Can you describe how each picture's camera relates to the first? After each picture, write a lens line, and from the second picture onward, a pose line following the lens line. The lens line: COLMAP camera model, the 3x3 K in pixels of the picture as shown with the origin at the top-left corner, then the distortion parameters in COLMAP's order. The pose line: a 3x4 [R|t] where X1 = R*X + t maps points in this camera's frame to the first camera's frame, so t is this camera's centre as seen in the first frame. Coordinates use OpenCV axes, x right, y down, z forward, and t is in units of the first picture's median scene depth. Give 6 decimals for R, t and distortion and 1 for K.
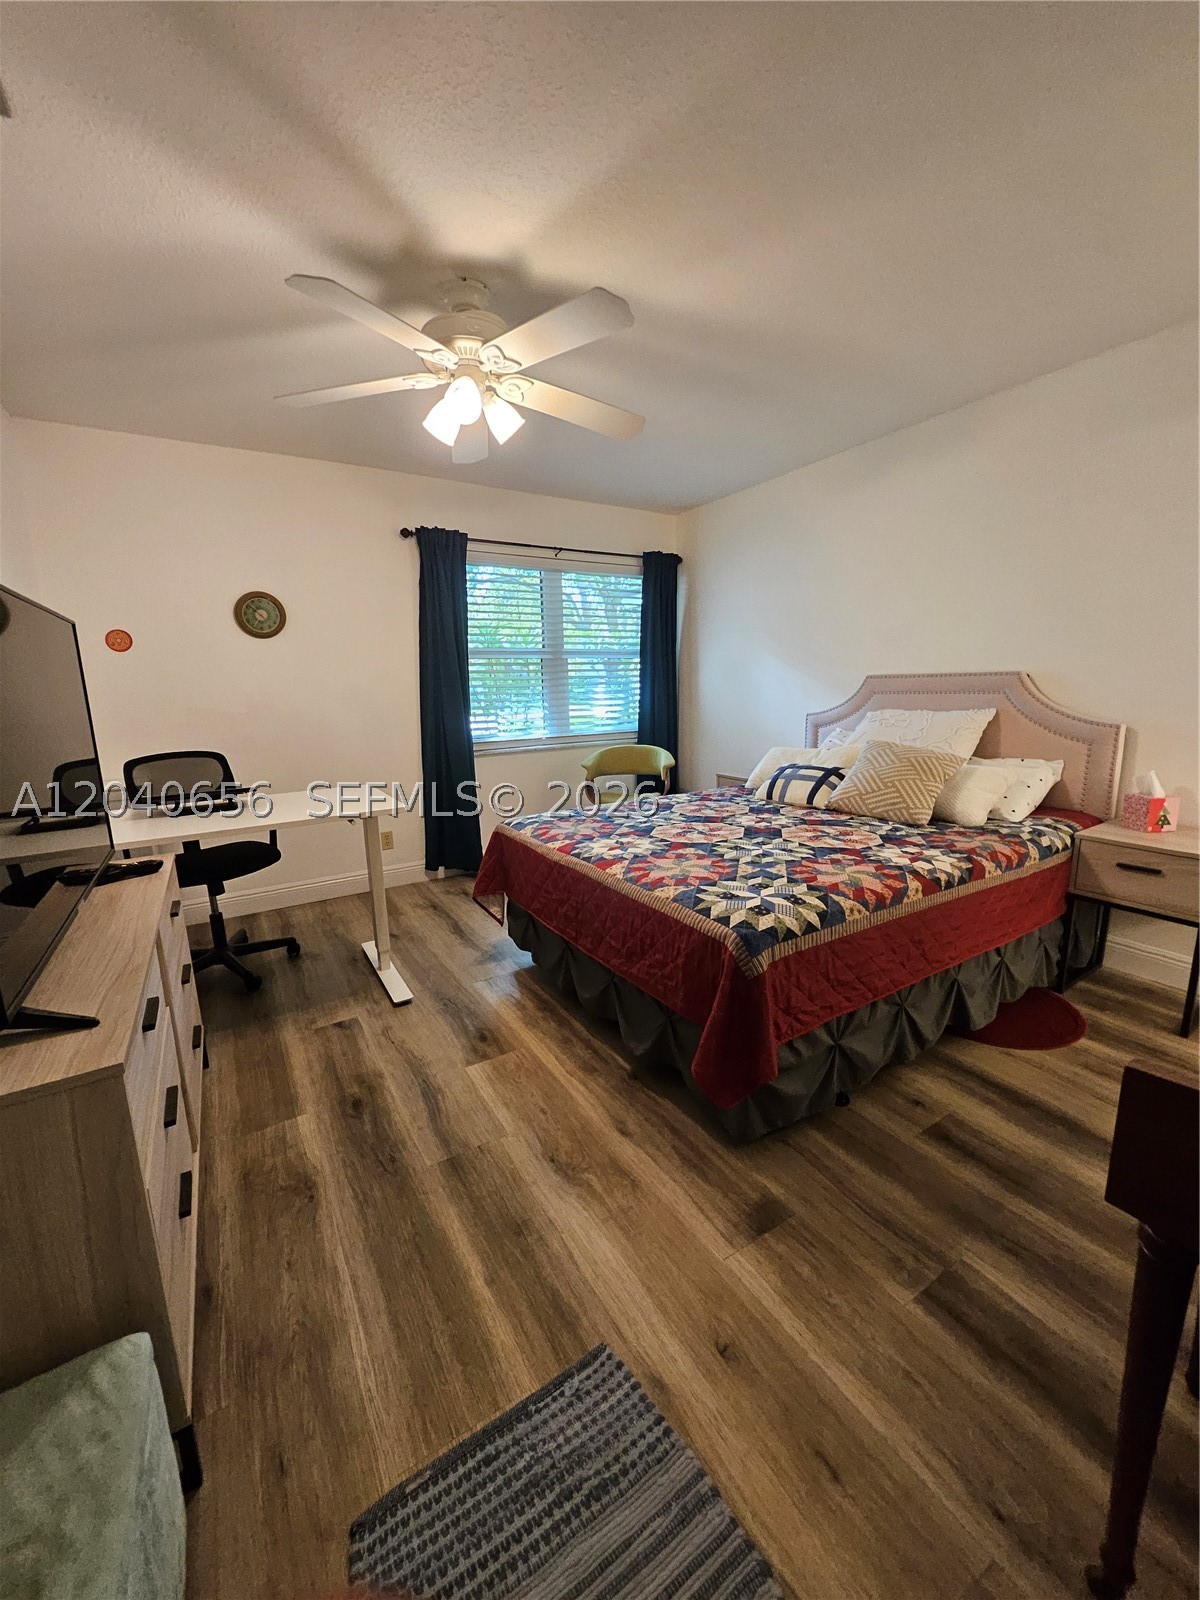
lens RADIAL K [[626.8, 0, 601.8], [0, 626.8, 799.3], [0, 0, 1]] dist [0.019410, 0.000158]
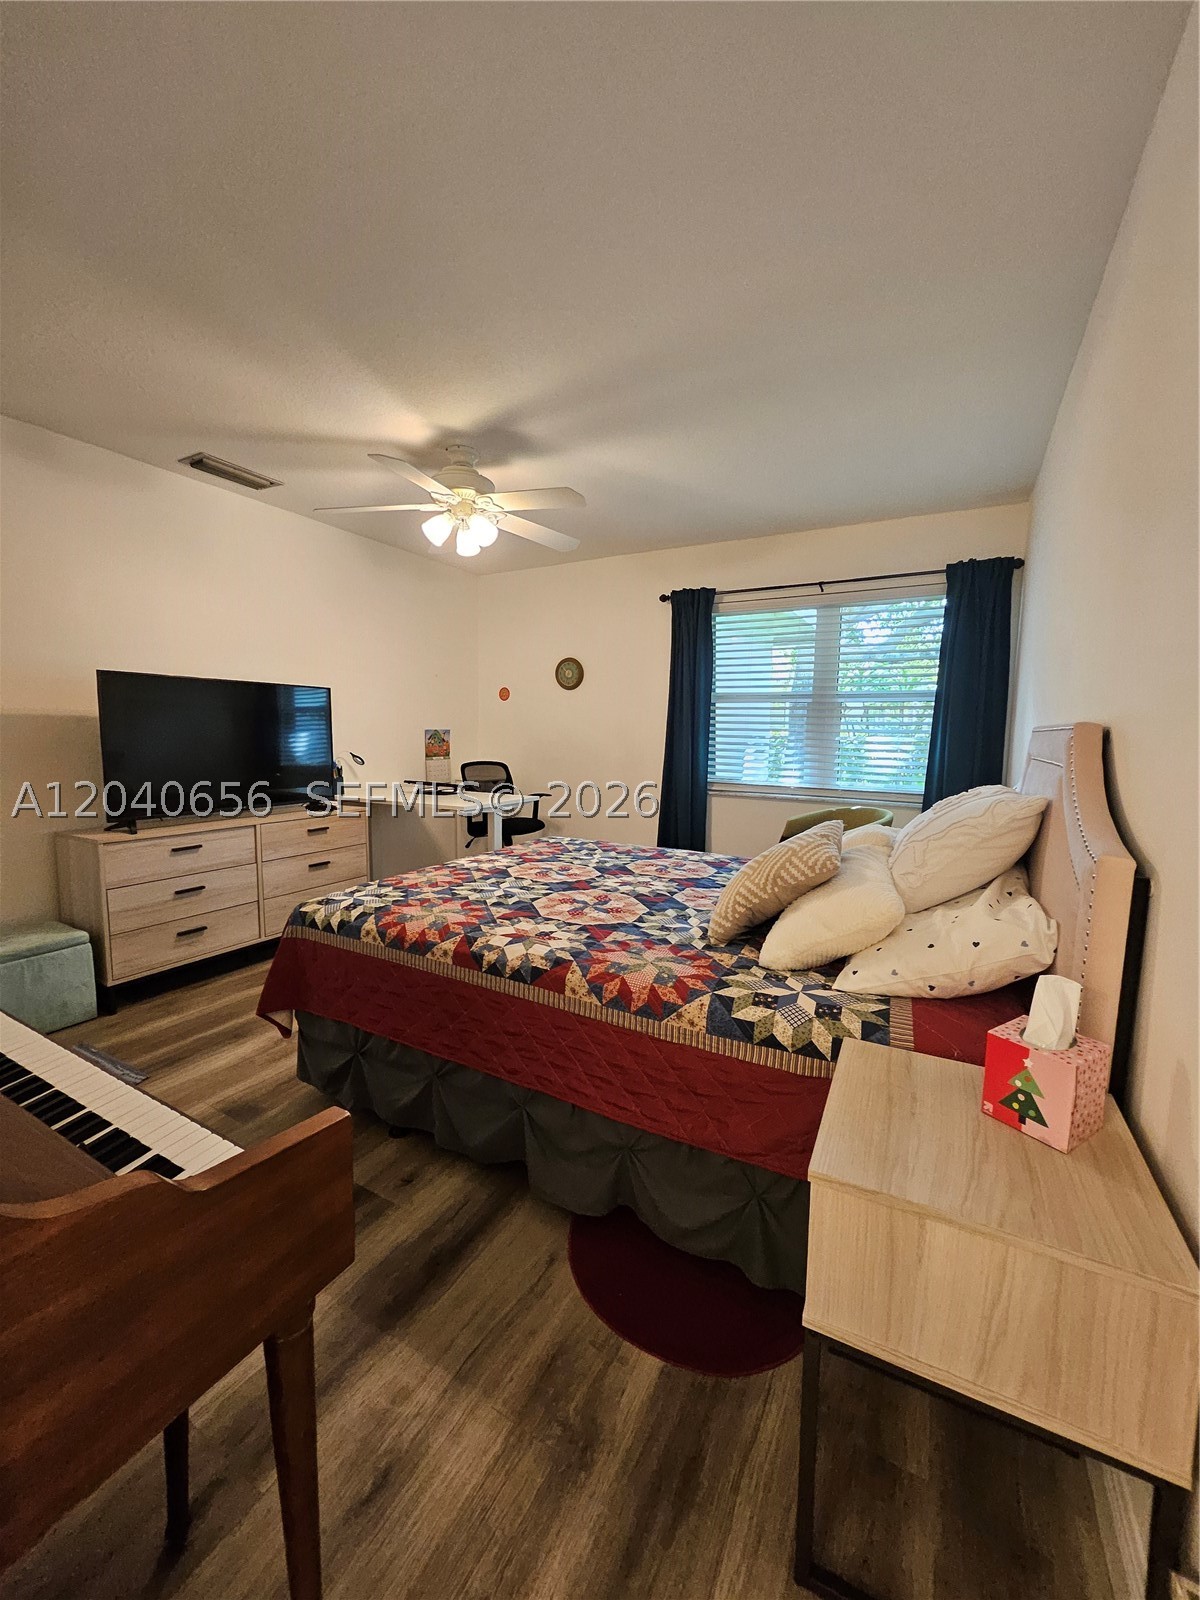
lens RADIAL K [[626.8, 0, 596.8], [0, 626.8, 797.7], [0, 0, 1]] dist [0.019410, 0.000158]
pose [[0.487588, 0.127105, -0.863772, 1.168129], [-0.188112, 0.981403, 0.038228, -0.129944], [0.852568, 0.143847, 0.502430, 0.598222]]
